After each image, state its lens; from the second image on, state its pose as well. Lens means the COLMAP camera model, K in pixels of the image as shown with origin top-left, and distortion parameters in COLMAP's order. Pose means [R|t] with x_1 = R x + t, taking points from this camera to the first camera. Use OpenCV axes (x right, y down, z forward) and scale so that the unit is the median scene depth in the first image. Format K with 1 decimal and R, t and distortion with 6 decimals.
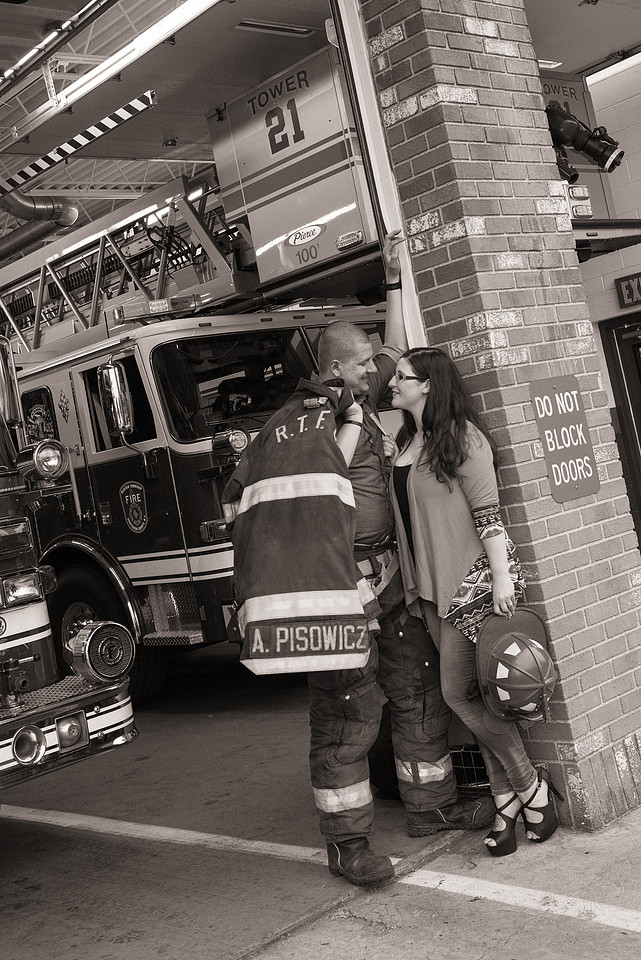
lens RADIAL K [[1204.5, 0, 299.2], [0, 1204.5, 385.7], [0, 0, 1]] dist [0.010531, 0.032071]
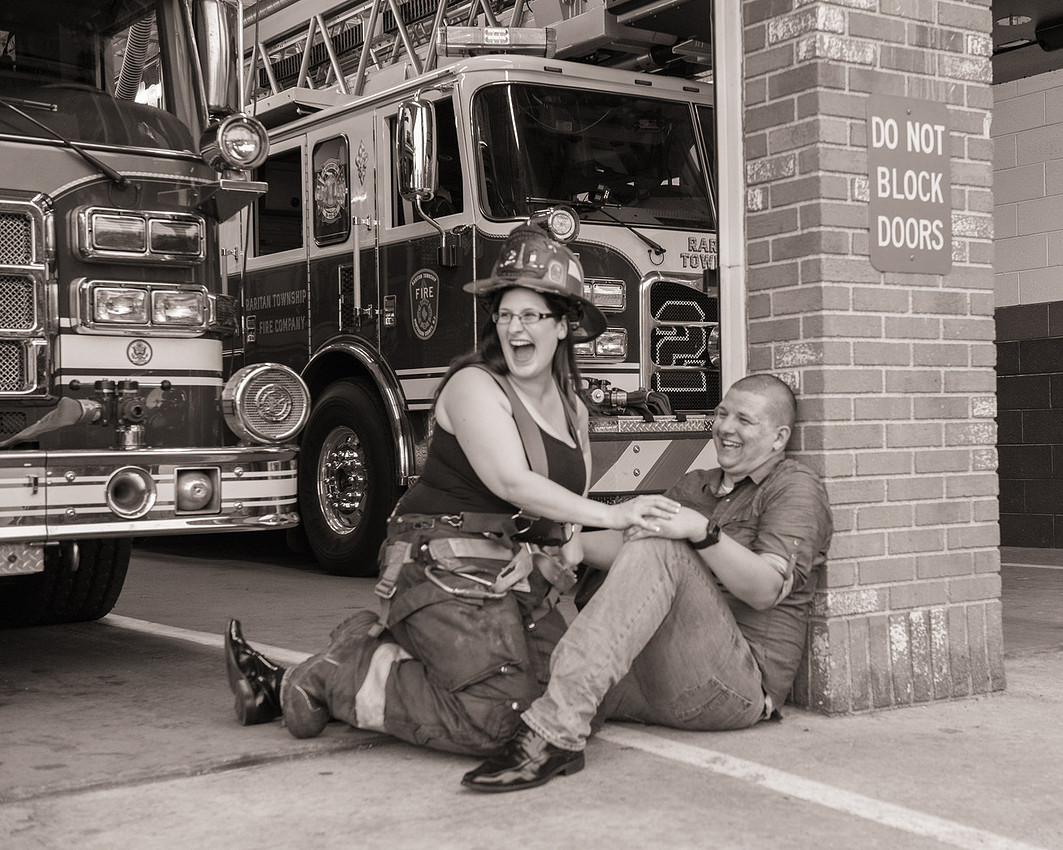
lens RADIAL K [[1599.6, 0, 638.0], [0, 1599.6, 423.9], [0, 0, 1]] dist [0.113796, -0.080666]
pose [[0.981467, 0.170970, -0.086554, 0.167380], [-0.163727, 0.982848, 0.084867, 0.123841], [0.099580, -0.069123, 0.992626, 0.043926]]
